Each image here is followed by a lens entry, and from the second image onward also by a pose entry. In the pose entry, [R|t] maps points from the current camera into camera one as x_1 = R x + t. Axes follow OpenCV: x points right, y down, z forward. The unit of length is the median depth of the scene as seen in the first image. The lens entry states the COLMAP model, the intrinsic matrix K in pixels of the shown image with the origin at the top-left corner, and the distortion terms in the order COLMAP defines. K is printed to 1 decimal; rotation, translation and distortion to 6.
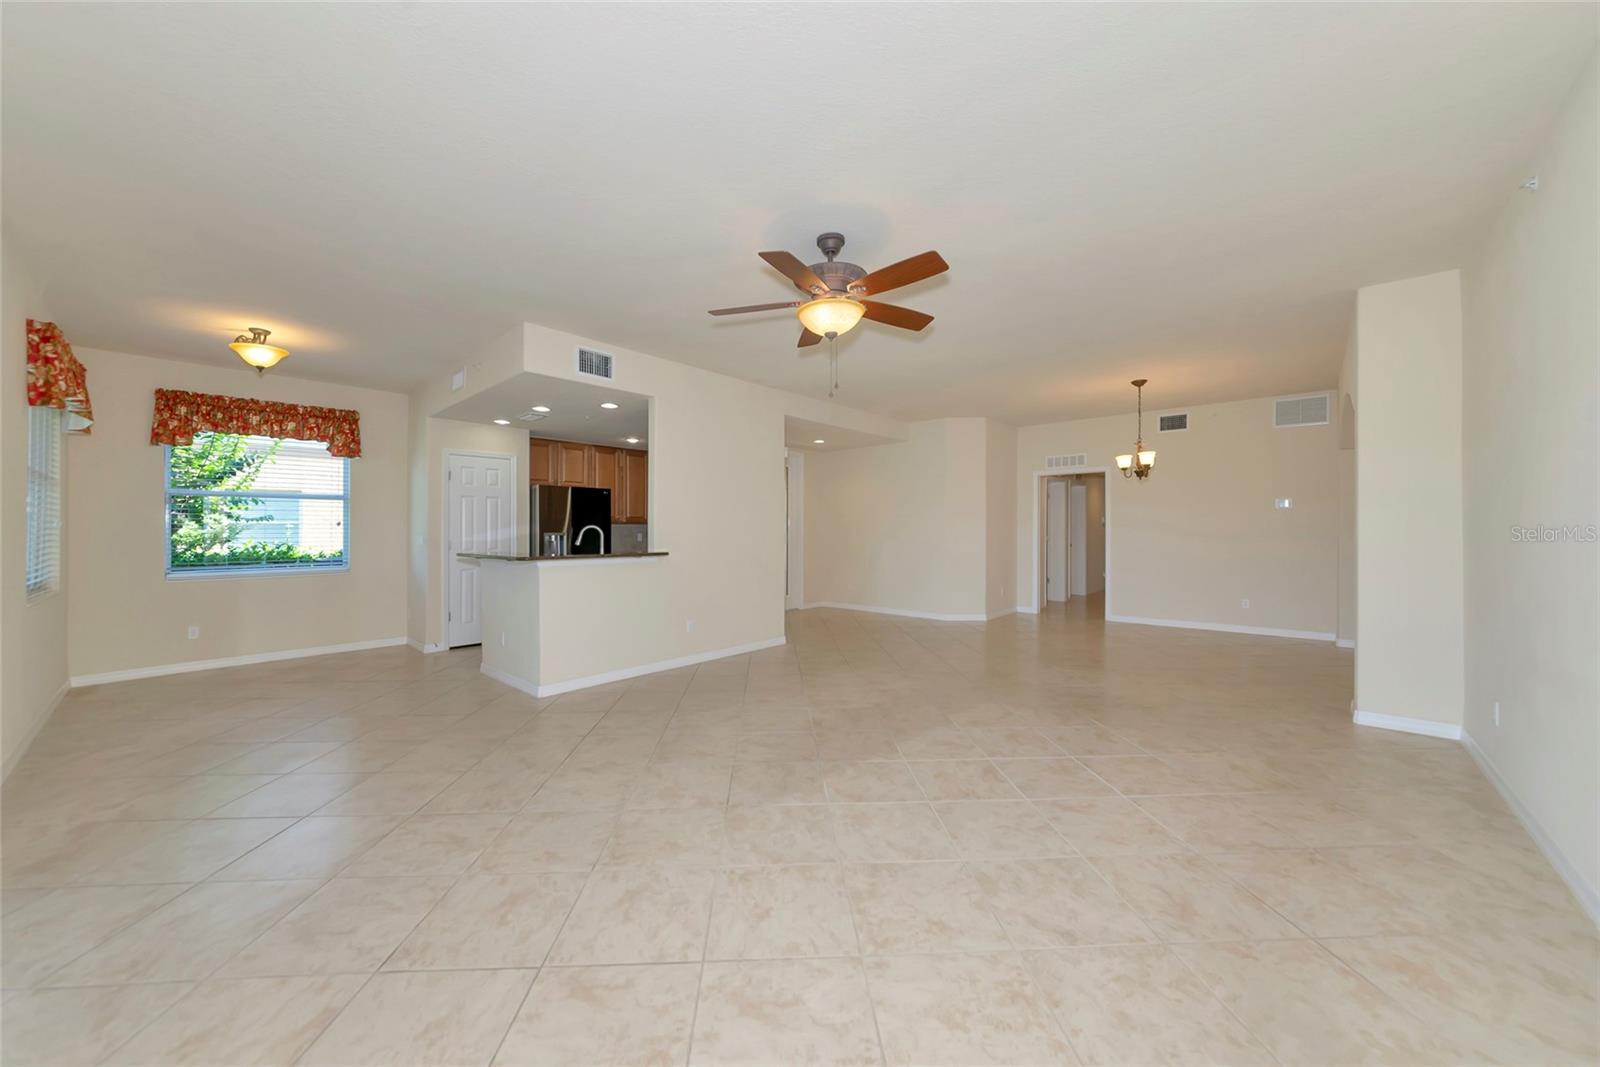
lens RADIAL K [[563.9, 0, 783.3], [0, 563.9, 524.6], [0, 0, 1]] dist [0.006560, 0.000861]
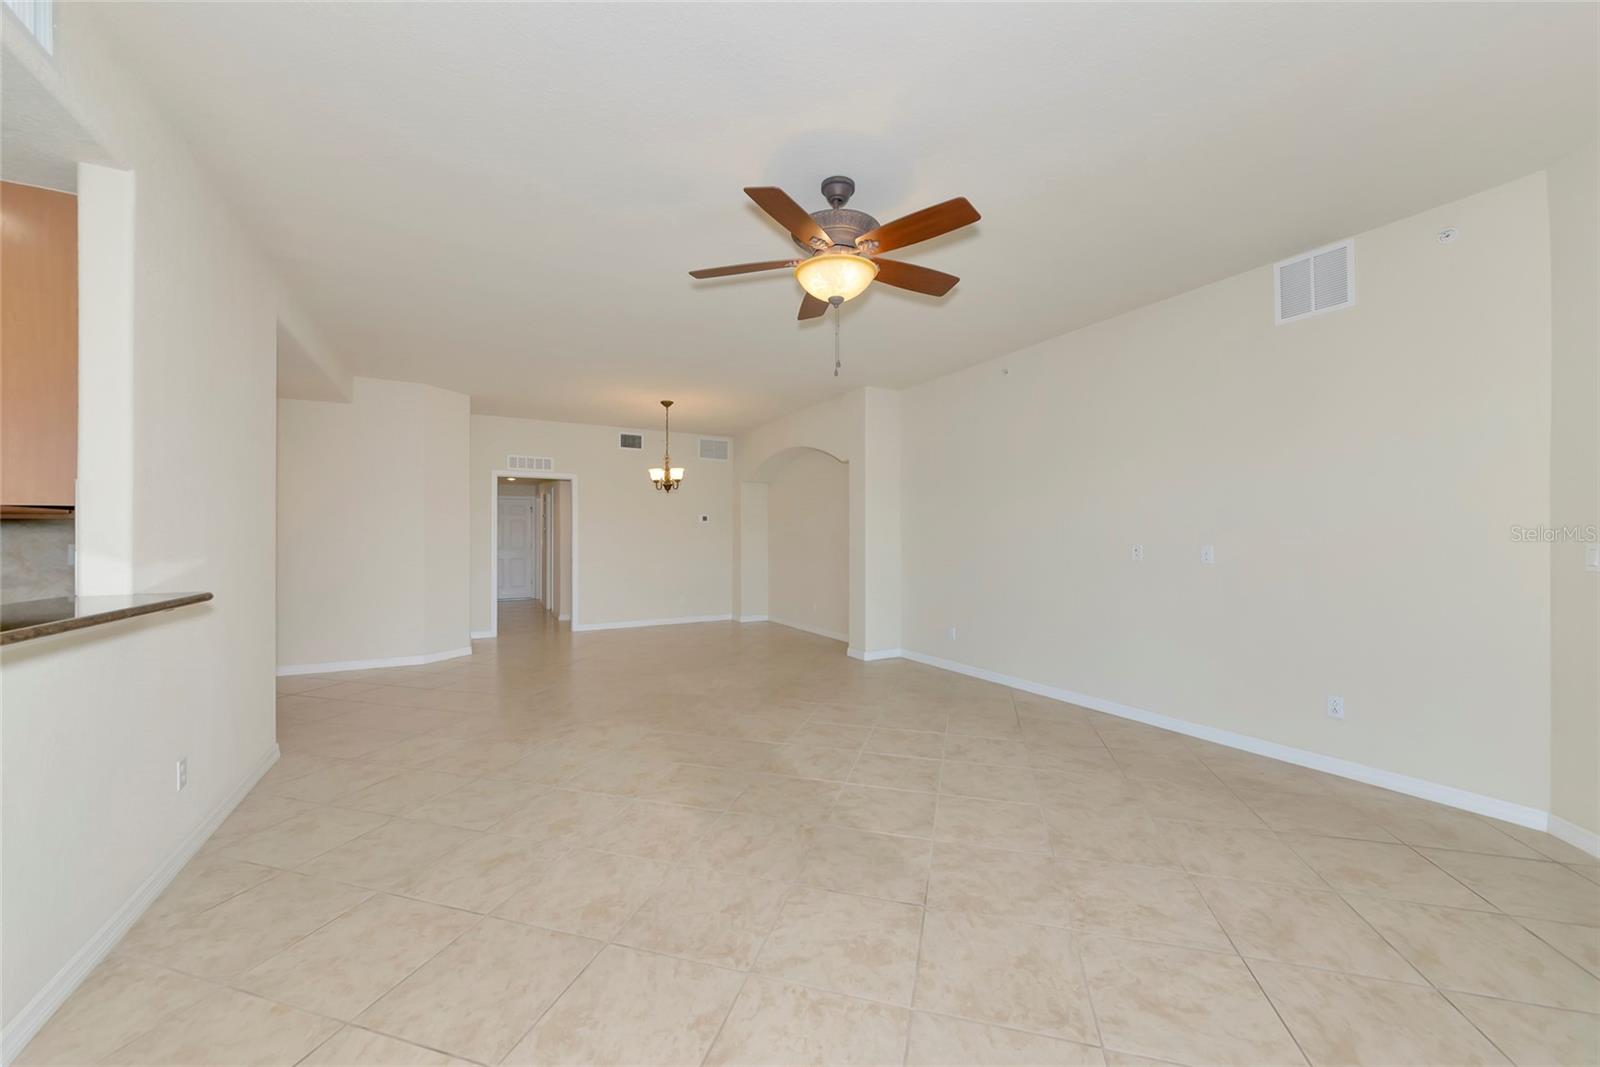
lens RADIAL K [[607.1, 0, 794.8], [0, 607.1, 530.1], [0, 0, 1]] dist [-0.005744, 0.000899]
pose [[0.313516, 0.013948, 0.949481, -0.414975], [-0.008576, 0.999893, -0.011856, 0.005054], [-0.949544, -0.004425, 0.313602, 0.409803]]
